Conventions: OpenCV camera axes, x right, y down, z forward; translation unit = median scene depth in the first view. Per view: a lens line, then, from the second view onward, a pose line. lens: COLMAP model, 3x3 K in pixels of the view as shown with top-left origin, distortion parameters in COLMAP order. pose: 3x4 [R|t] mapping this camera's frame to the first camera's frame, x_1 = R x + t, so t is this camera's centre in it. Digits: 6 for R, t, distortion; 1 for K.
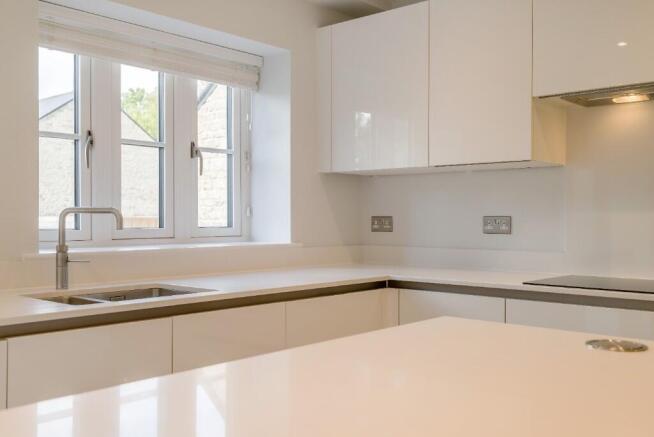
lens RADIAL K [[679.8, 0, 326.9], [0, 679.8, 217.2], [0, 0, 1]] dist [-0.008534, 0.000000]
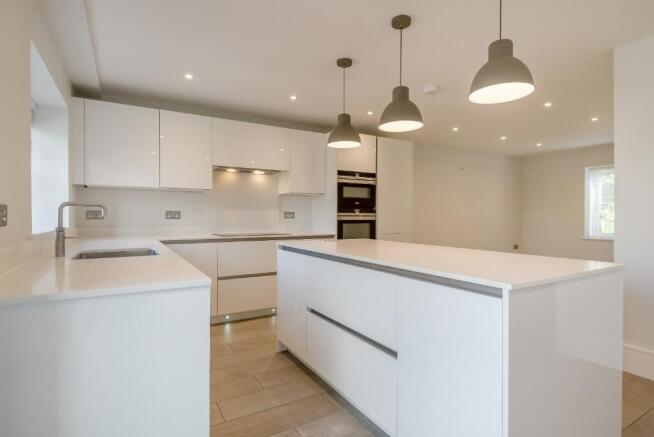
lens RADIAL K [[337.1, 0, 328.2], [0, 337.1, 217.9], [0, 0, 1]] dist [0.001345, 0.000096]
pose [[0.297410, -0.009105, 0.954707, -0.626267], [-0.004683, 0.999929, 0.010995, 0.005857], [-0.954739, -0.007741, 0.297346, 0.175611]]
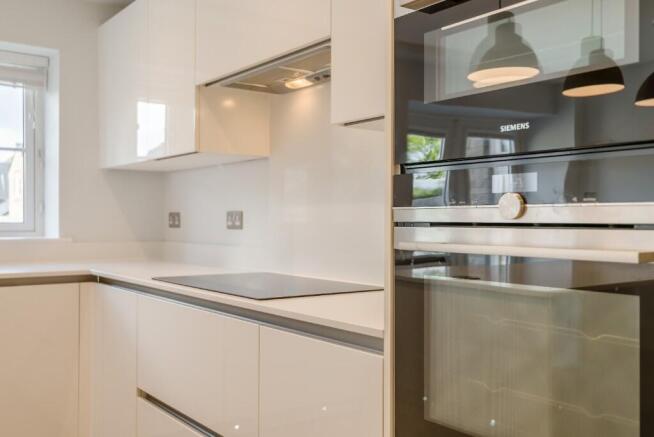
lens RADIAL K [[679.8, 0, 326.5], [0, 679.8, 217.1], [0, 0, 1]] dist [-0.008534, 0.000000]
pose [[0.979166, 0.000760, -0.203059, 0.548508], [-0.000983, 0.999999, -0.000998, 0.007397], [0.203058, 0.001177, 0.979166, 0.079270]]
